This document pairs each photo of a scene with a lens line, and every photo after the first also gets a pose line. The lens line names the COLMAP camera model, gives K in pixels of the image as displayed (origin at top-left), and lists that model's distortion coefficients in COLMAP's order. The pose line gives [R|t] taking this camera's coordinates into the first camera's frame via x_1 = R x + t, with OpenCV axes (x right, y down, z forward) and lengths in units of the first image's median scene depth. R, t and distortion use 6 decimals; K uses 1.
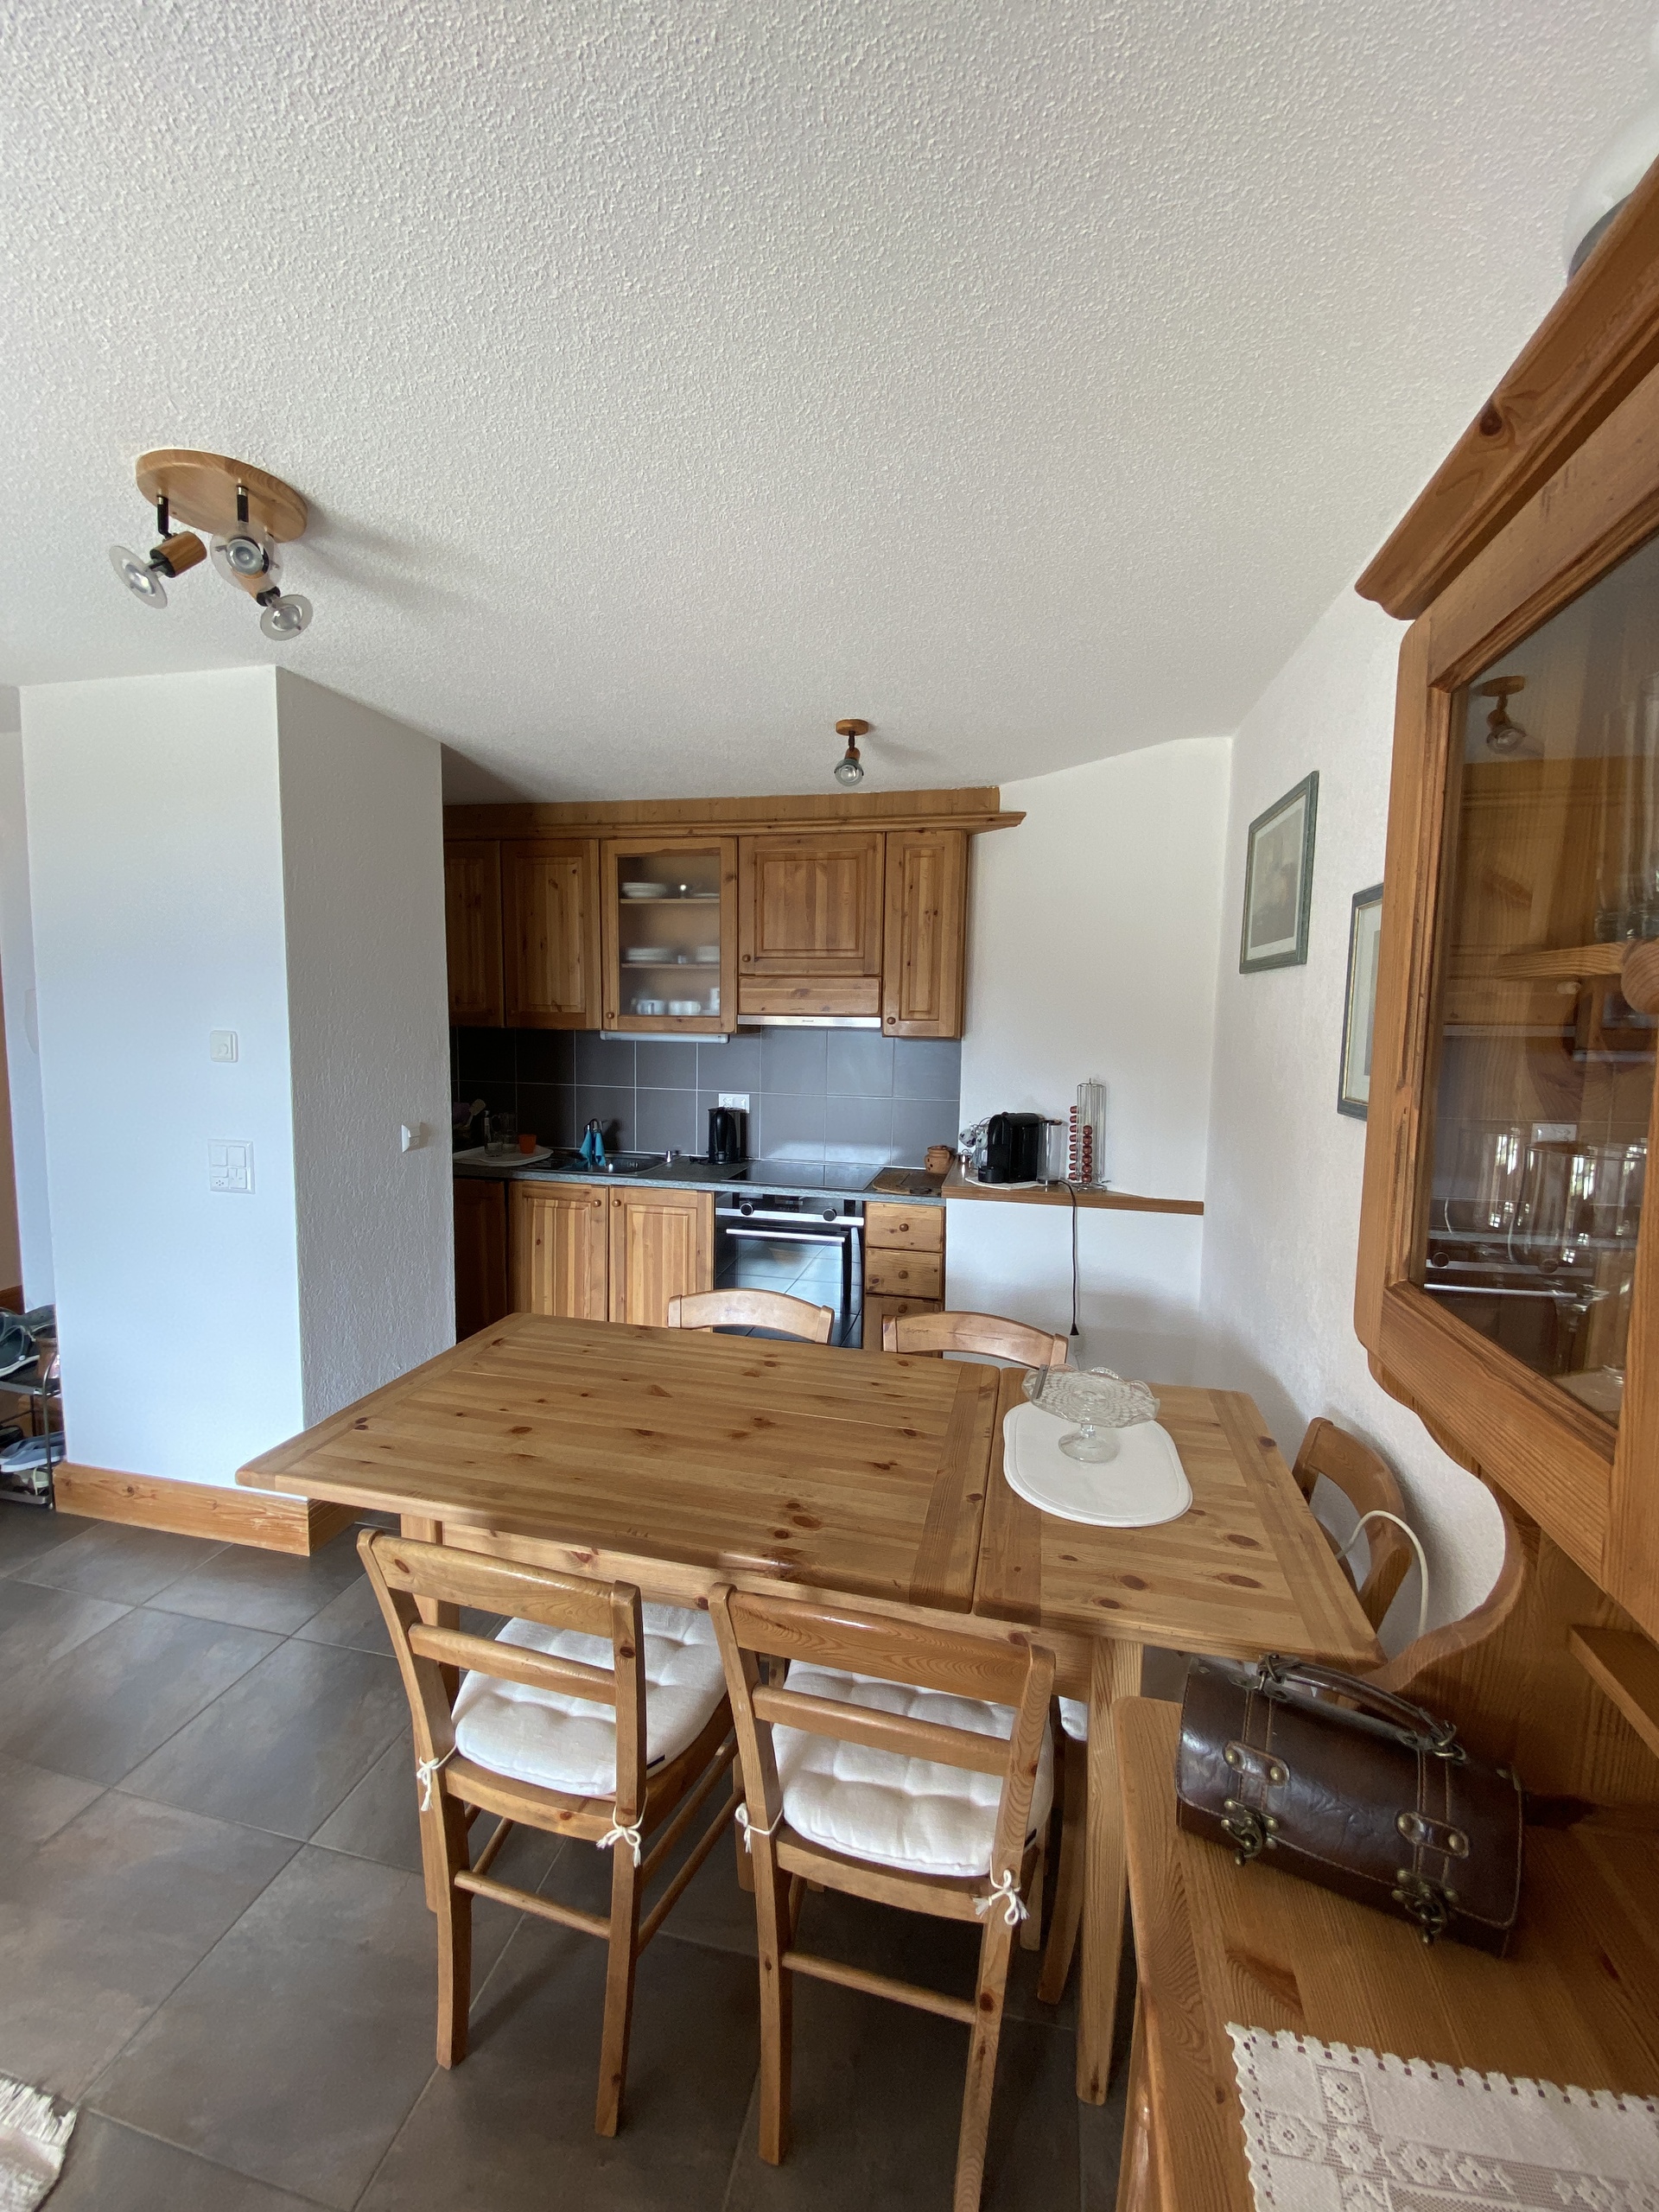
lens RADIAL K [[887.3, 0, 829.5], [0, 887.3, 1106.0], [0, 0, 1]] dist [0.030090, -0.000266]
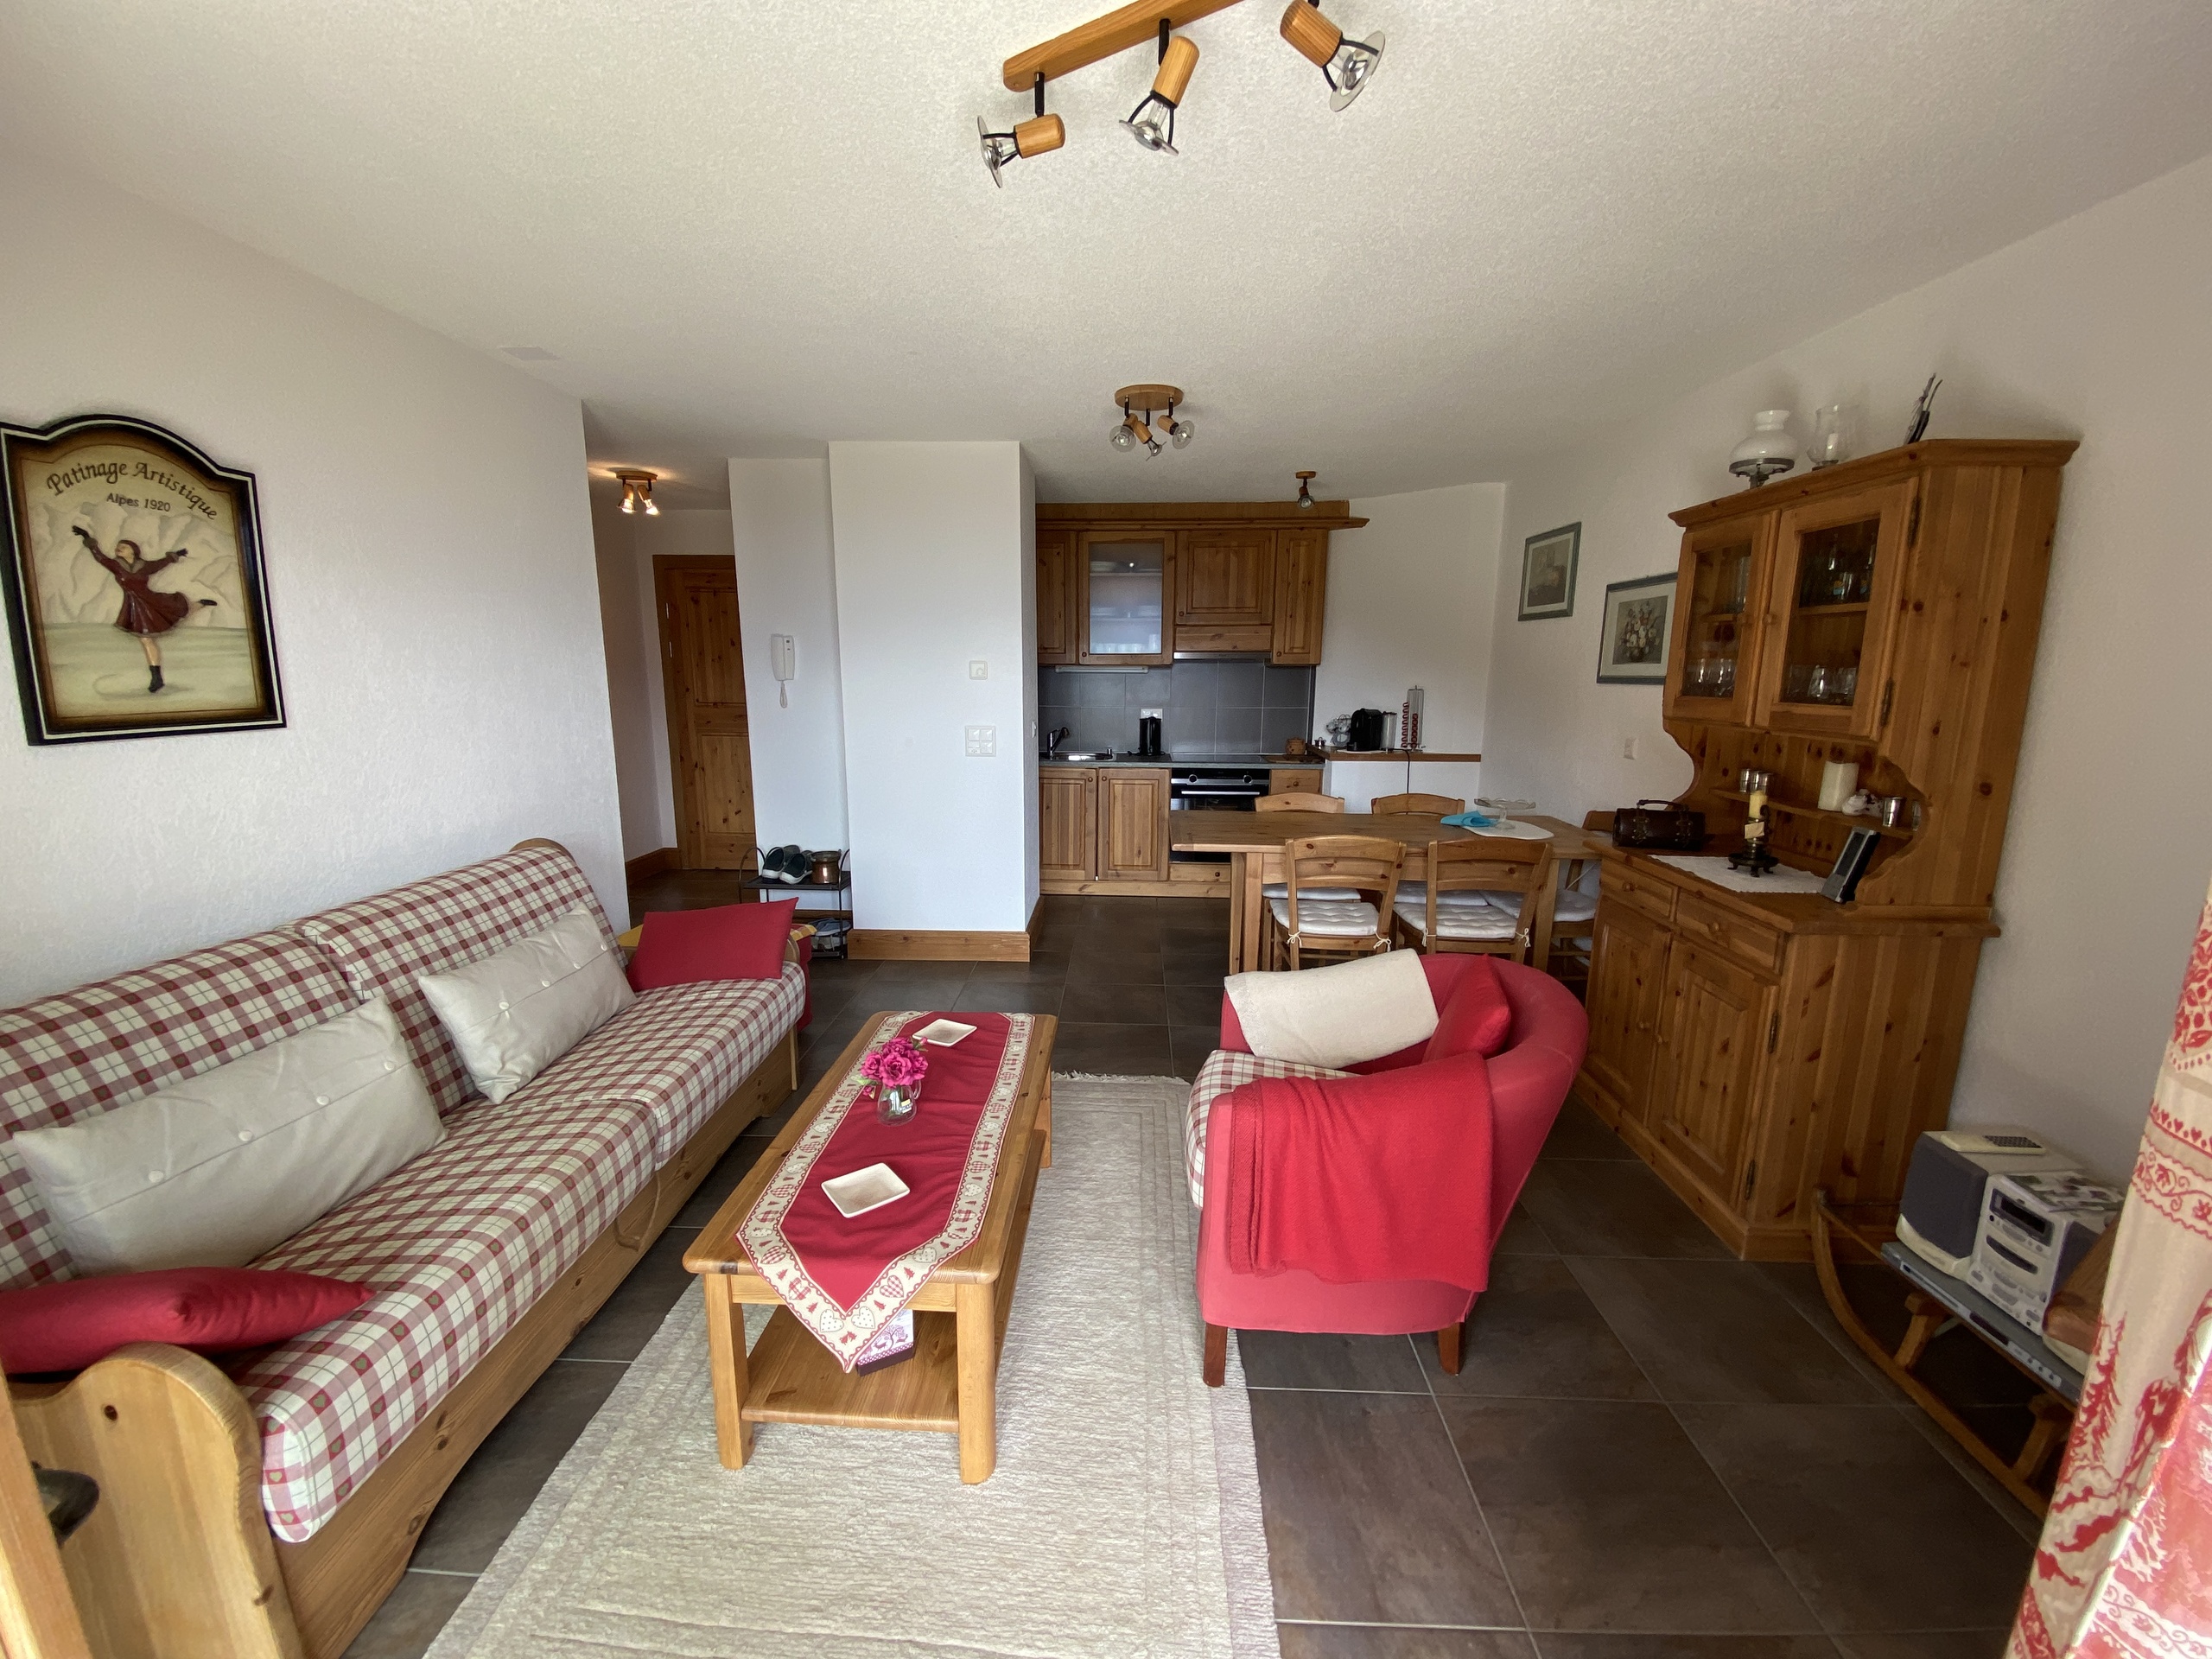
lens RADIAL K [[898.4, 0, 1101.2], [0, 898.4, 838.2], [0, 0, 1]] dist [0.034955, -0.000105]
pose [[0.983751, -0.047132, 0.173244, -0.533594], [0.031851, 0.995437, 0.089951, 0.074908], [-0.176693, -0.082971, 0.980763, -0.526713]]
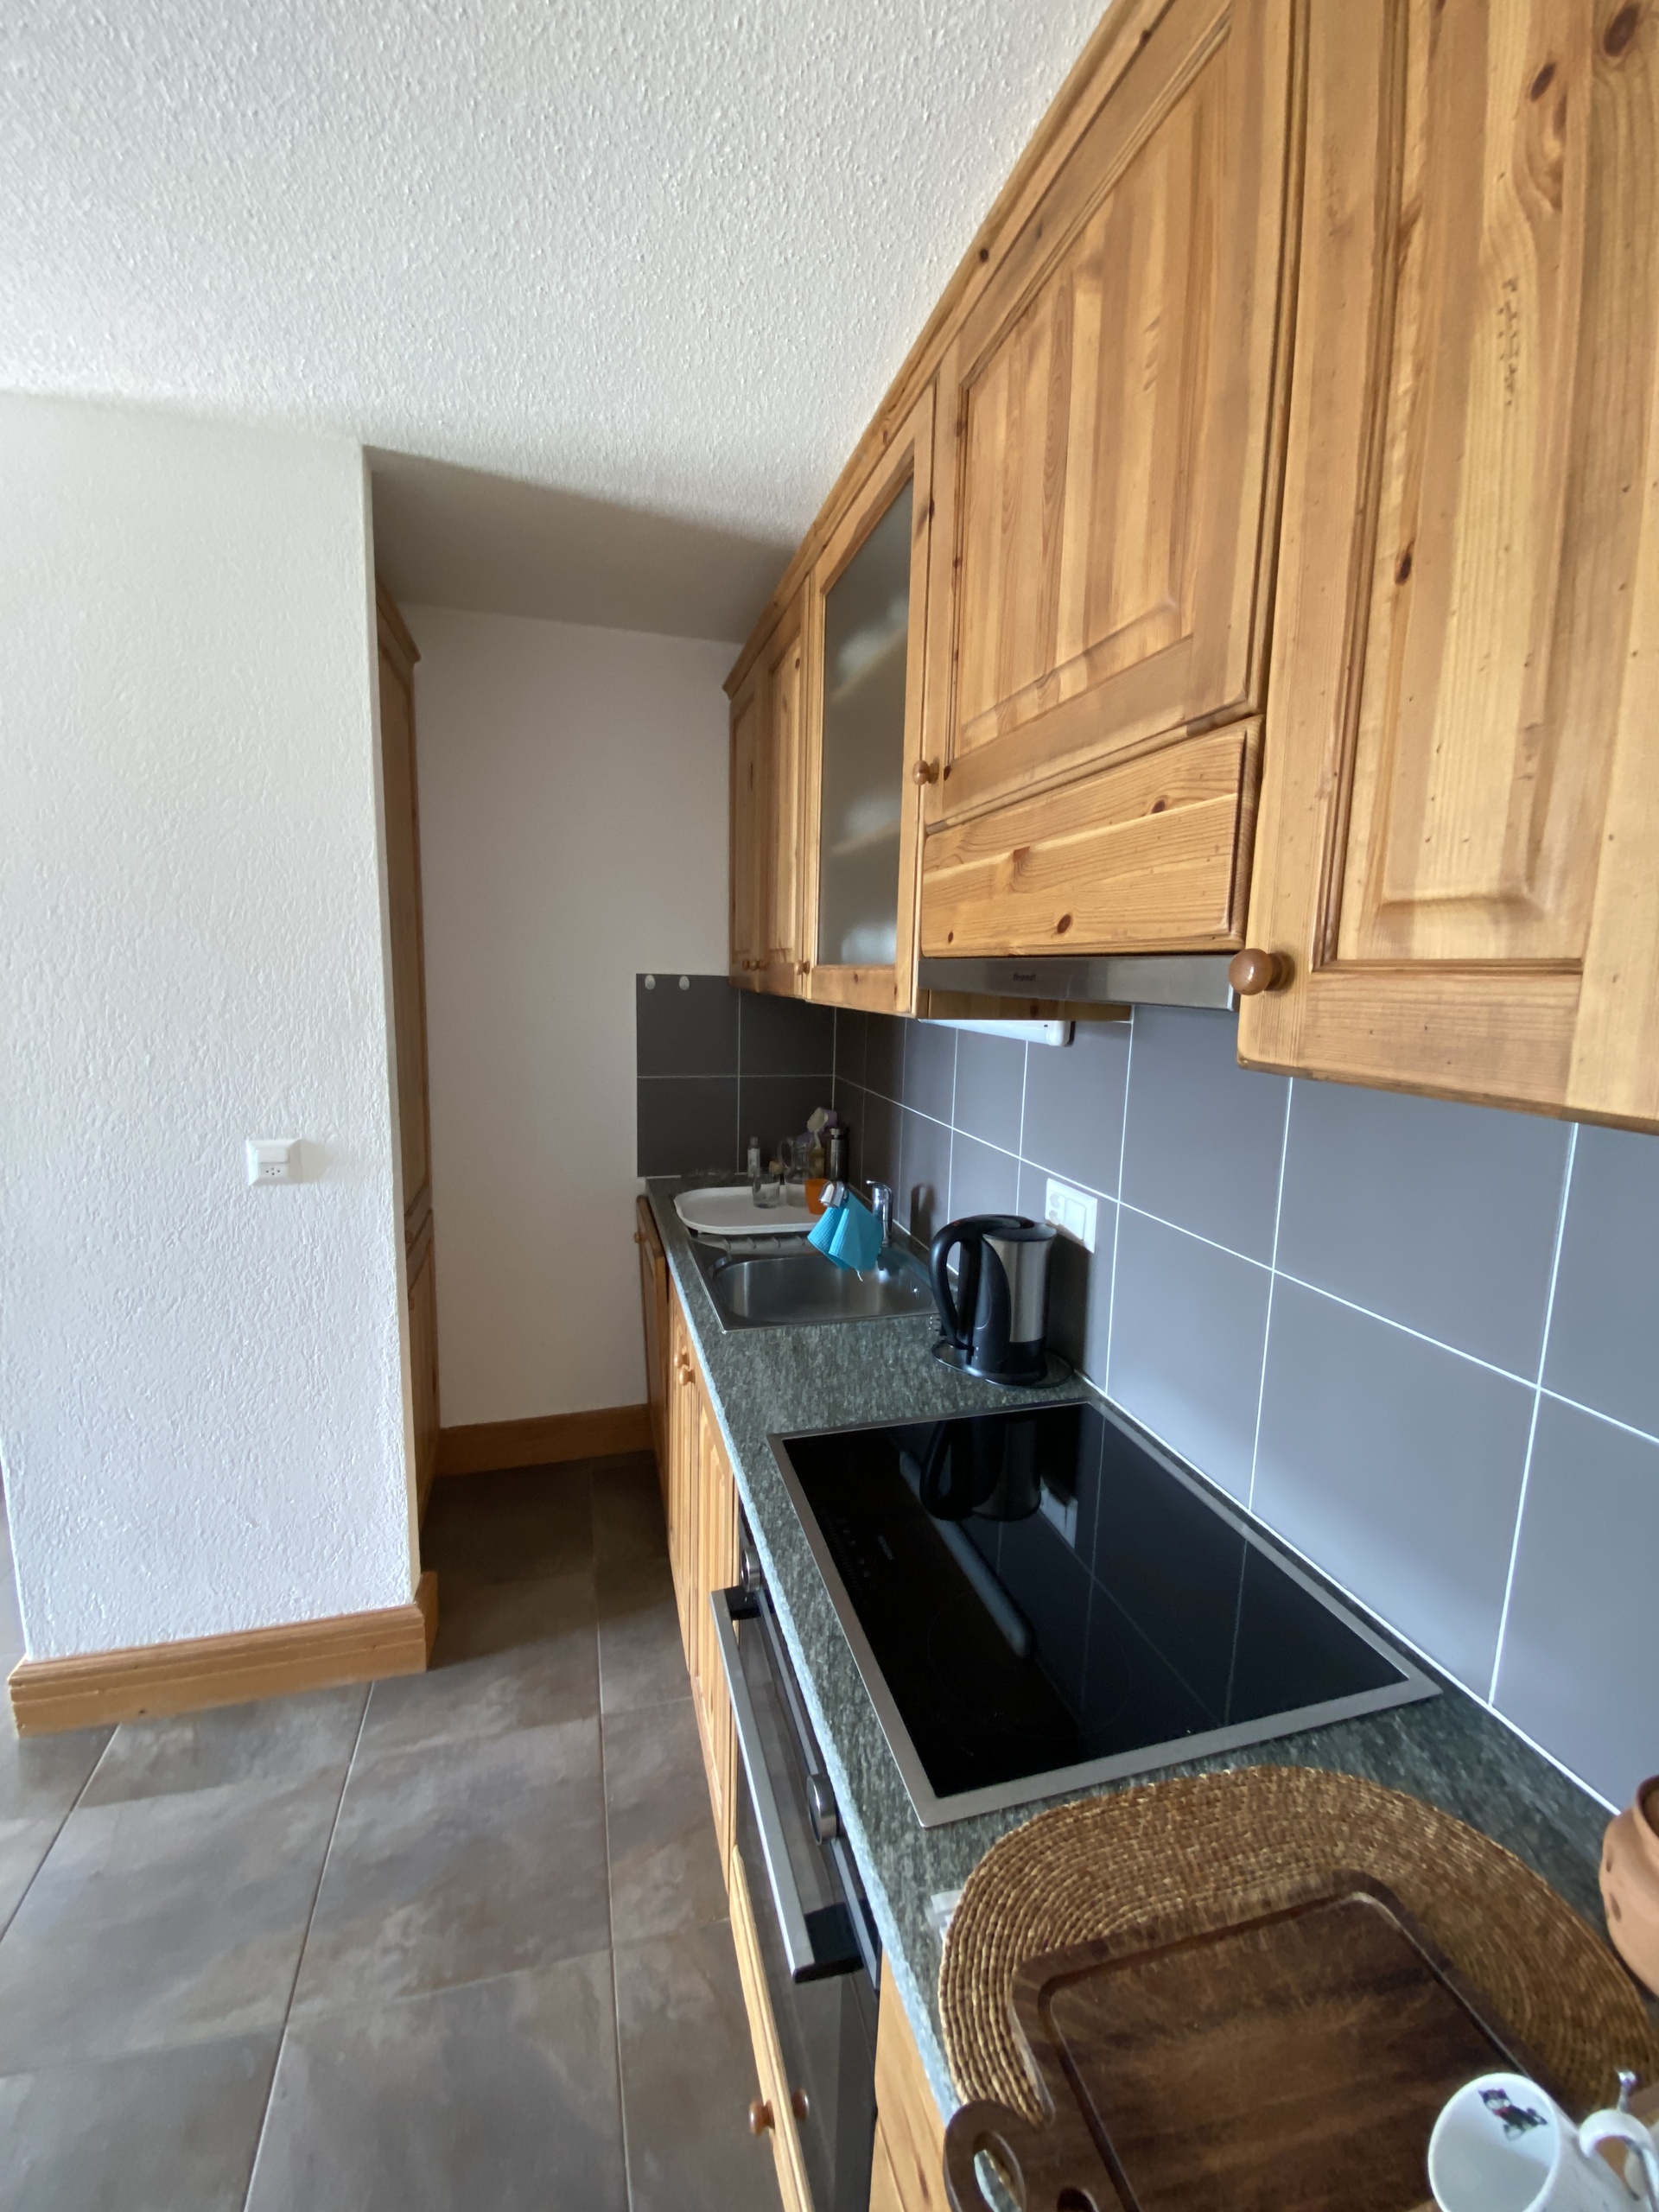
lens RADIAL K [[913.6, 0, 825.0], [0, 913.6, 1093.5], [0, 0, 1]] dist [-0.000726, -0.000179]
pose [[0.482905, 0.118161, -0.867664, 0.183792], [-0.109293, 0.991239, 0.074162, -0.078248], [0.868825, 0.059016, 0.491589, 0.859520]]
